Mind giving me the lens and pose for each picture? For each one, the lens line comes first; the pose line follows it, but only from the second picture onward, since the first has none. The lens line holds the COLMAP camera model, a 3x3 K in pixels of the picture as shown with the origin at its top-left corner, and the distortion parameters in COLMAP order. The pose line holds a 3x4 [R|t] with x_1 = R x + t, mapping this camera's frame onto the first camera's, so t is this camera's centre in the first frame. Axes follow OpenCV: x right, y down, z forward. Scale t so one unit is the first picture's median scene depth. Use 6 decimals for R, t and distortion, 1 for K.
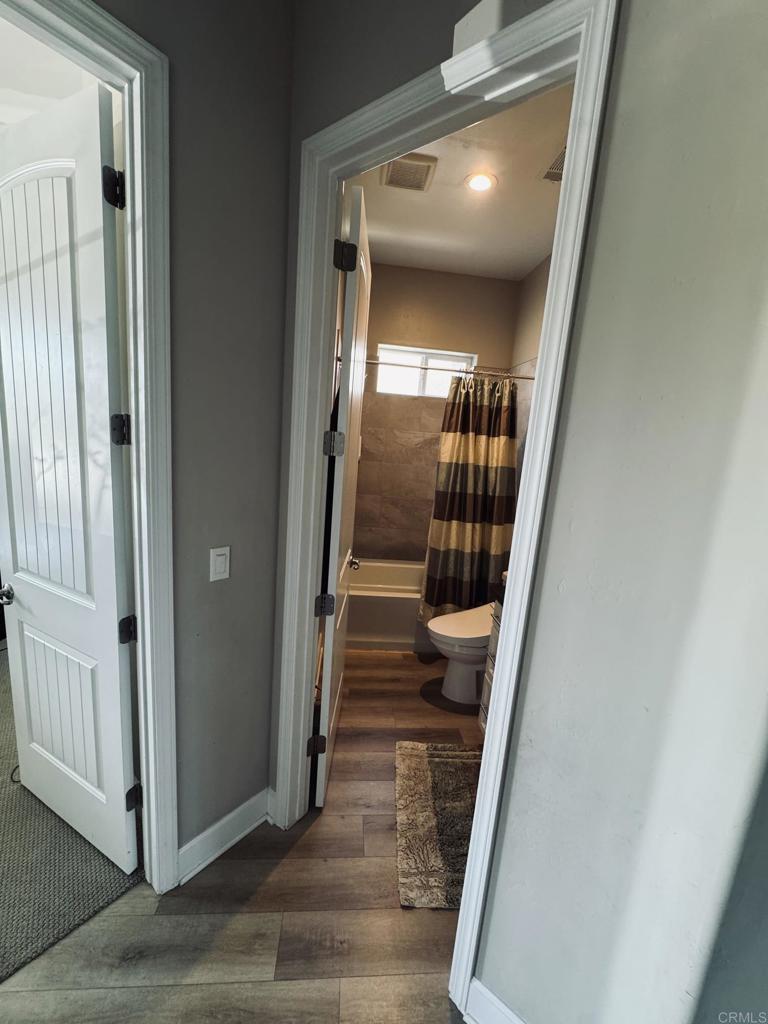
lens RADIAL K [[407.2, 0, 389.1], [0, 407.2, 513.9], [0, 0, 1]] dist [-0.003468, 0.000191]
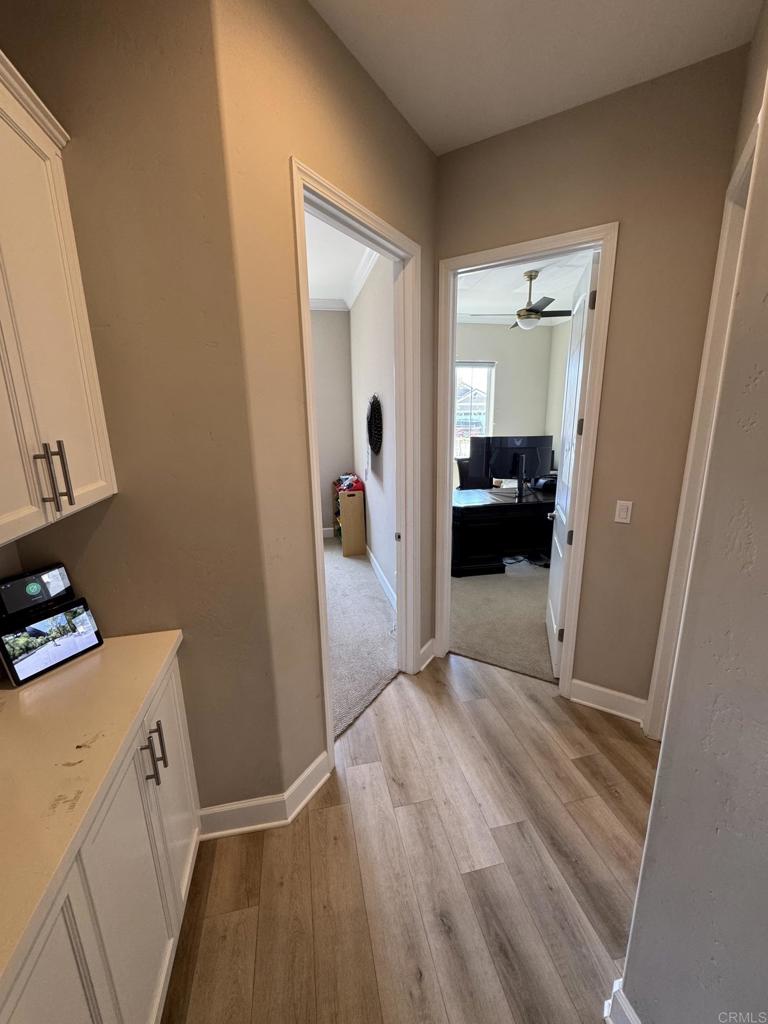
lens RADIAL K [[407.2, 0, 385.1], [0, 407.2, 516.0], [0, 0, 1]] dist [-0.003468, 0.000191]
pose [[0.125004, 0.145996, -0.981356, 0.510069], [-0.149643, 0.980573, 0.126819, 0.042687], [0.980806, 0.131000, 0.144423, -0.046604]]
